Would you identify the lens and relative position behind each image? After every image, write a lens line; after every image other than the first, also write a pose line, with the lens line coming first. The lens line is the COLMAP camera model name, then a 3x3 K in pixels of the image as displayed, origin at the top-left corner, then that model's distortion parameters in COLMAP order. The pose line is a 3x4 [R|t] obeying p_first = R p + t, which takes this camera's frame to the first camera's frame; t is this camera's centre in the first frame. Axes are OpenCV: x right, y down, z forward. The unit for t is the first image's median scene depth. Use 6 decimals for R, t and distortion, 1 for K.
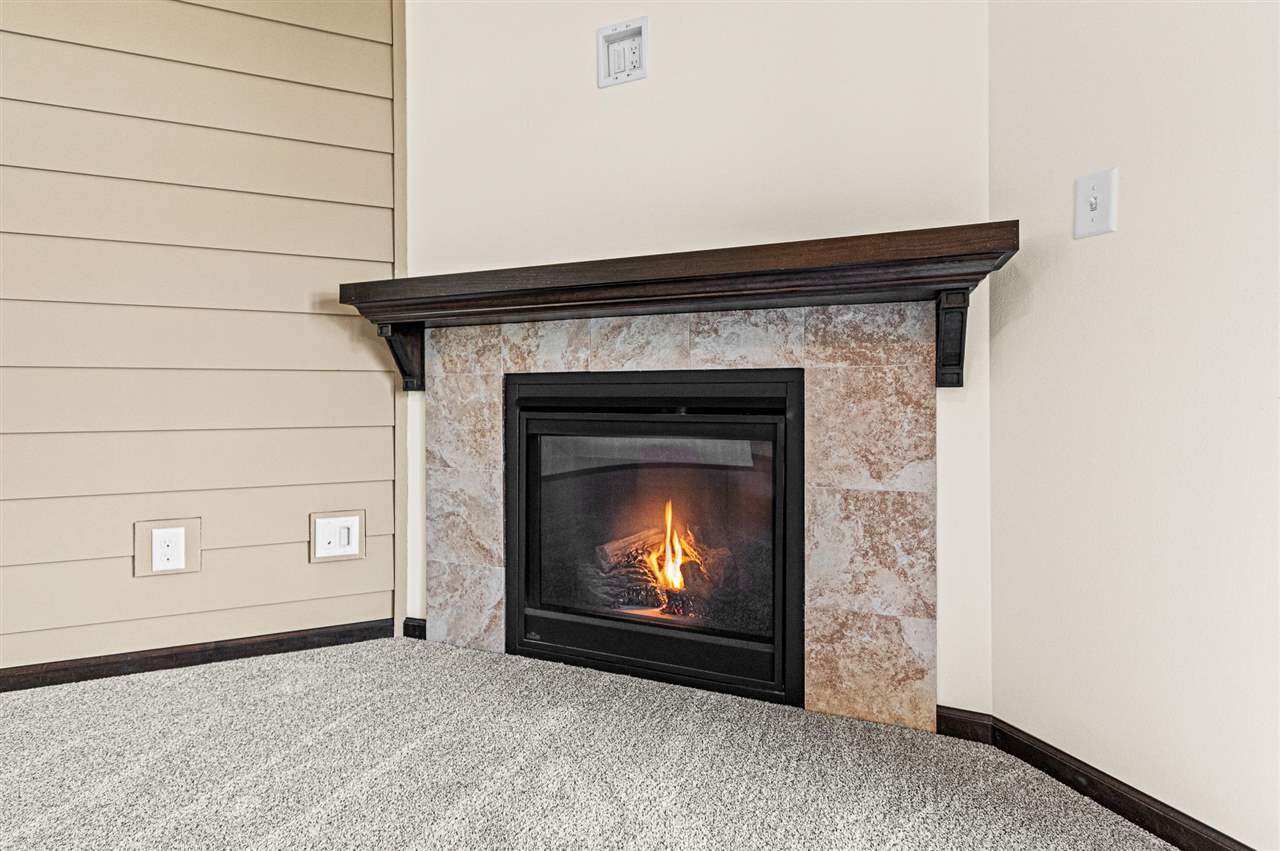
lens RADIAL K [[608.6, 0, 640.8], [0, 608.6, 400.9], [0, 0, 1]] dist [0.001684, -0.000834]
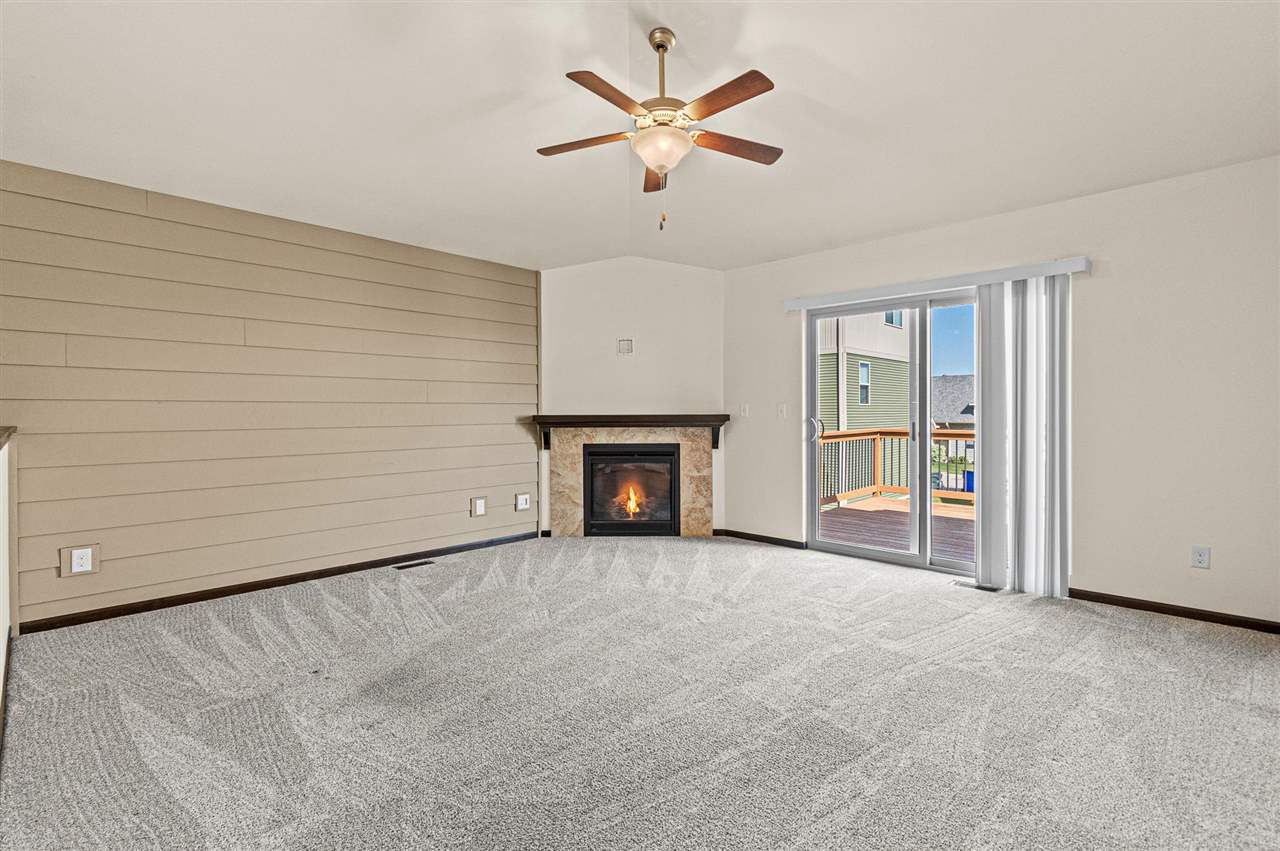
lens RADIAL K [[573.2, 0, 636.6], [0, 573.2, 413.1], [0, 0, 1]] dist [0.001025, -0.001658]
pose [[0.928367, -0.002358, 0.371658, -1.132557], [0.004547, 0.999977, -0.005013, -0.198441], [-0.371637, 0.006344, 0.928356, -1.903872]]
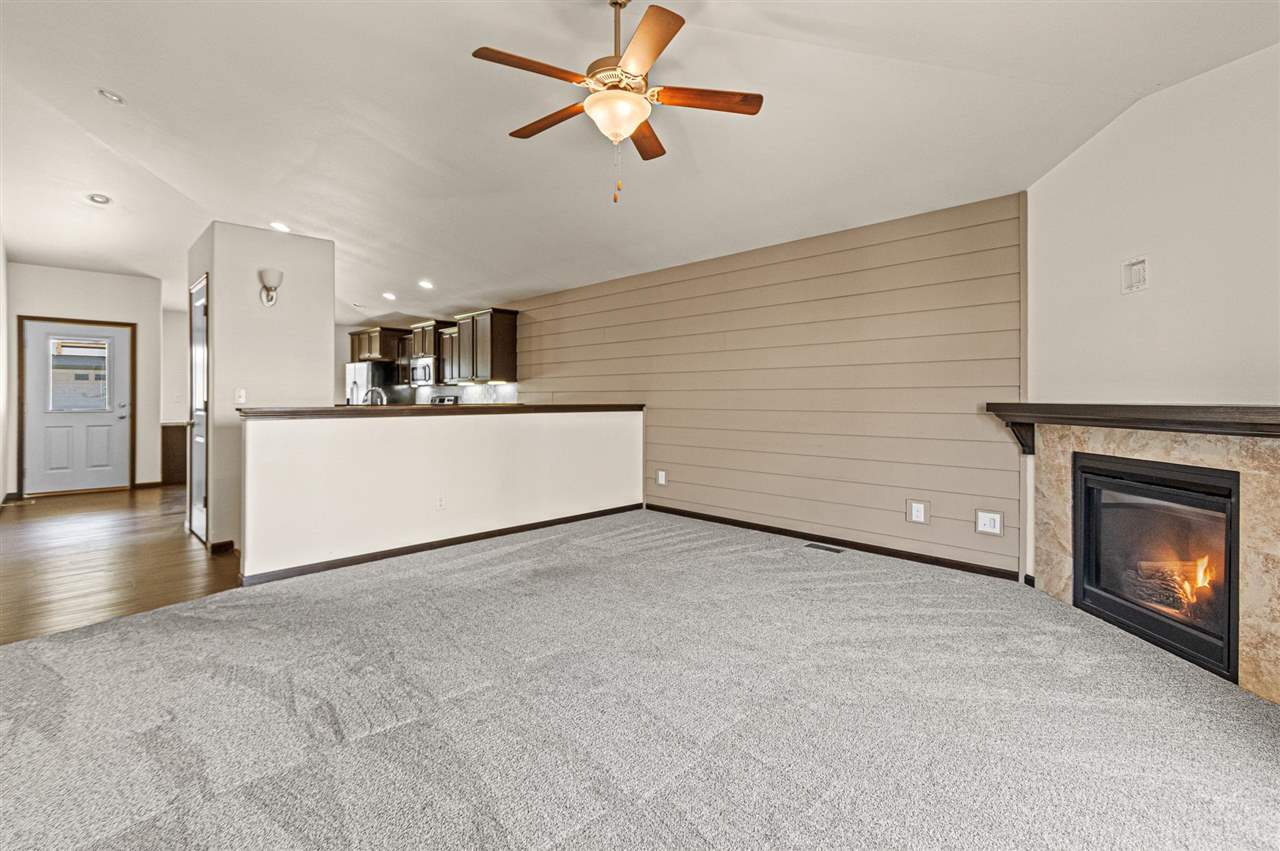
lens RADIAL K [[573.2, 0, 637.0], [0, 573.2, 397.1], [0, 0, 1]] dist [0.001025, -0.001658]
pose [[0.367007, 0.000638, -0.930218, 0.973329], [-0.010132, 0.999943, -0.003311, -0.205170], [0.930163, 0.010640, 0.366993, -0.917008]]
